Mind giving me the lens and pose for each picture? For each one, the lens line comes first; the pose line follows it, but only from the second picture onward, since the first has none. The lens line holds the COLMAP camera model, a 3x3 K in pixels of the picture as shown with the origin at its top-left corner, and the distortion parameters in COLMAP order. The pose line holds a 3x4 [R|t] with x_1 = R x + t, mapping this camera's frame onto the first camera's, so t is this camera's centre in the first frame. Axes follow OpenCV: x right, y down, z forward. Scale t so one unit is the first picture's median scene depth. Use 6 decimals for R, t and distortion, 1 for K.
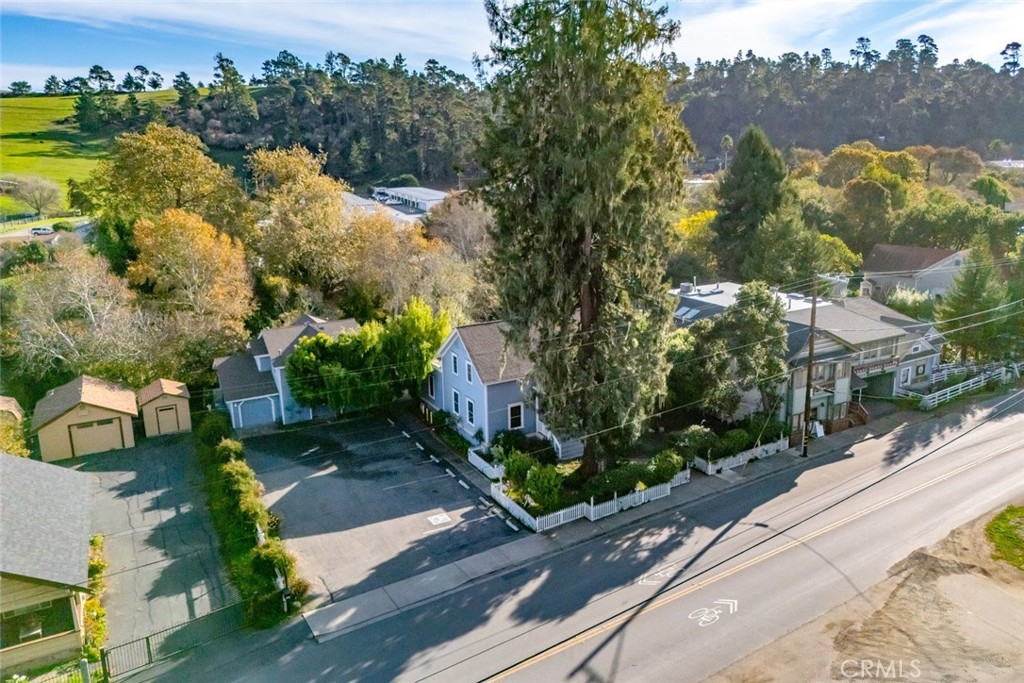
lens RADIAL K [[728.5, 0, 510.9], [0, 728.5, 311.6], [0, 0, 1]] dist [0.027545, -0.000148]
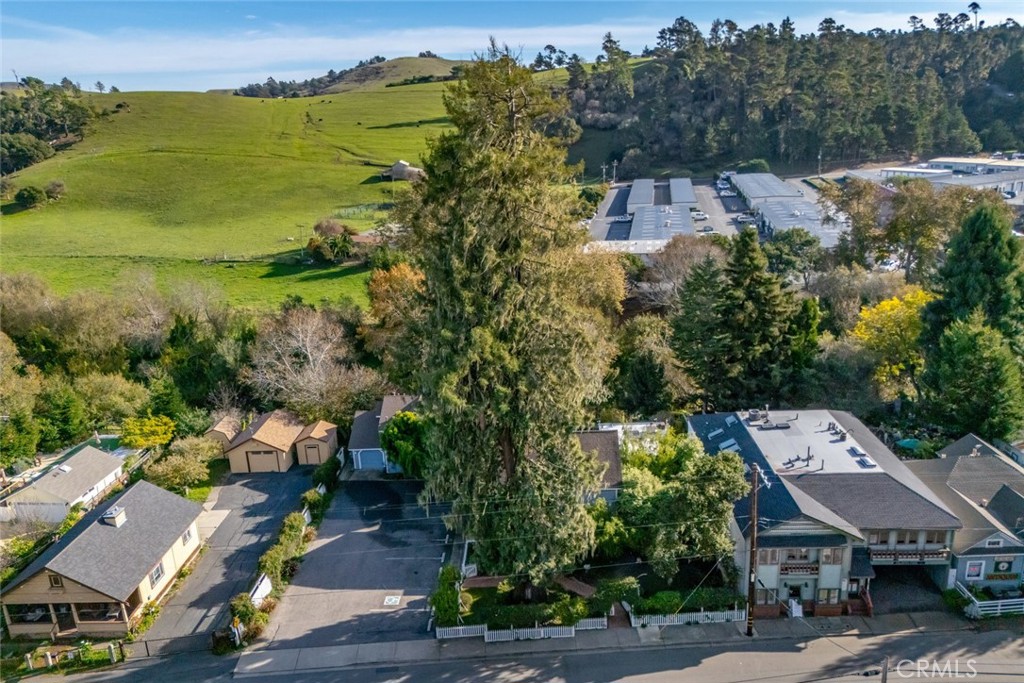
lens RADIAL K [[722.0, 0, 526.6], [0, 722.0, 342.2], [0, 0, 1]] dist [0.026395, -0.003621]
pose [[0.872695, 0.132023, -0.470079, 0.516106], [-0.085388, 0.989181, 0.119292, -0.269966], [0.480742, -0.063966, 0.874526, 0.017767]]
